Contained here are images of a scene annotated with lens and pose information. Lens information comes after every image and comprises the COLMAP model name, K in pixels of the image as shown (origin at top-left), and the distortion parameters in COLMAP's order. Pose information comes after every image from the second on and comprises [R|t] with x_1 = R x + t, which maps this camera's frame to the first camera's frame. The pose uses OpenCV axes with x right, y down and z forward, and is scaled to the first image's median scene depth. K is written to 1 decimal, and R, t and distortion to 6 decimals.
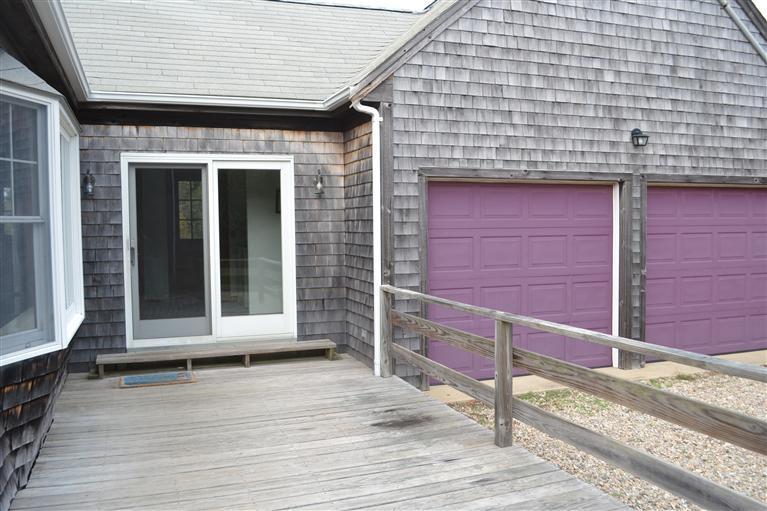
lens RADIAL K [[681.0, 0, 383.5], [0, 681.0, 254.1], [0, 0, 1]] dist [-0.063804, -0.001405]
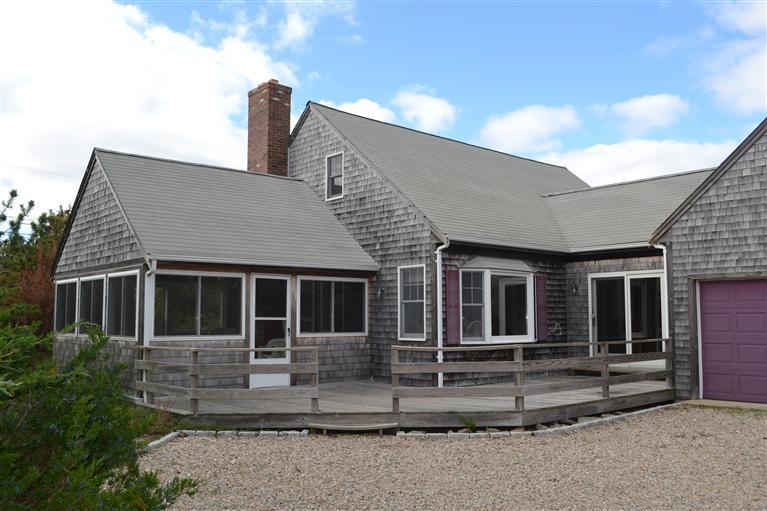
lens RADIAL K [[681.0, 0, 382.8], [0, 681.0, 255.6], [0, 0, 1]] dist [-0.063804, -0.001405]
pose [[0.379152, -0.073742, -0.922391, 1.349756], [-0.041952, 0.994425, -0.096745, 0.029252], [0.924383, 0.075377, 0.373945, -0.423196]]
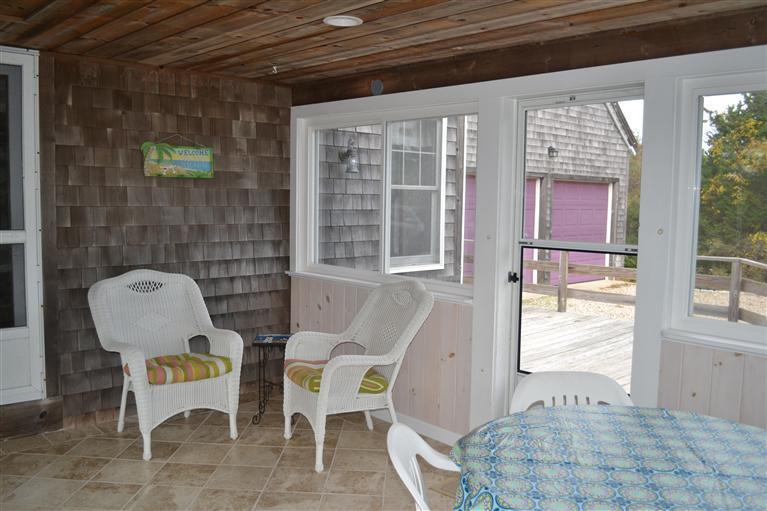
lens RADIAL K [[681.0, 0, 384.5], [0, 681.0, 257.2], [0, 0, 1]] dist [-0.063804, -0.001405]
pose [[0.920299, -0.009697, 0.391096, -0.718054], [-0.007707, 0.999049, 0.042906, 0.021611], [-0.391140, -0.042501, 0.919349, -0.429848]]
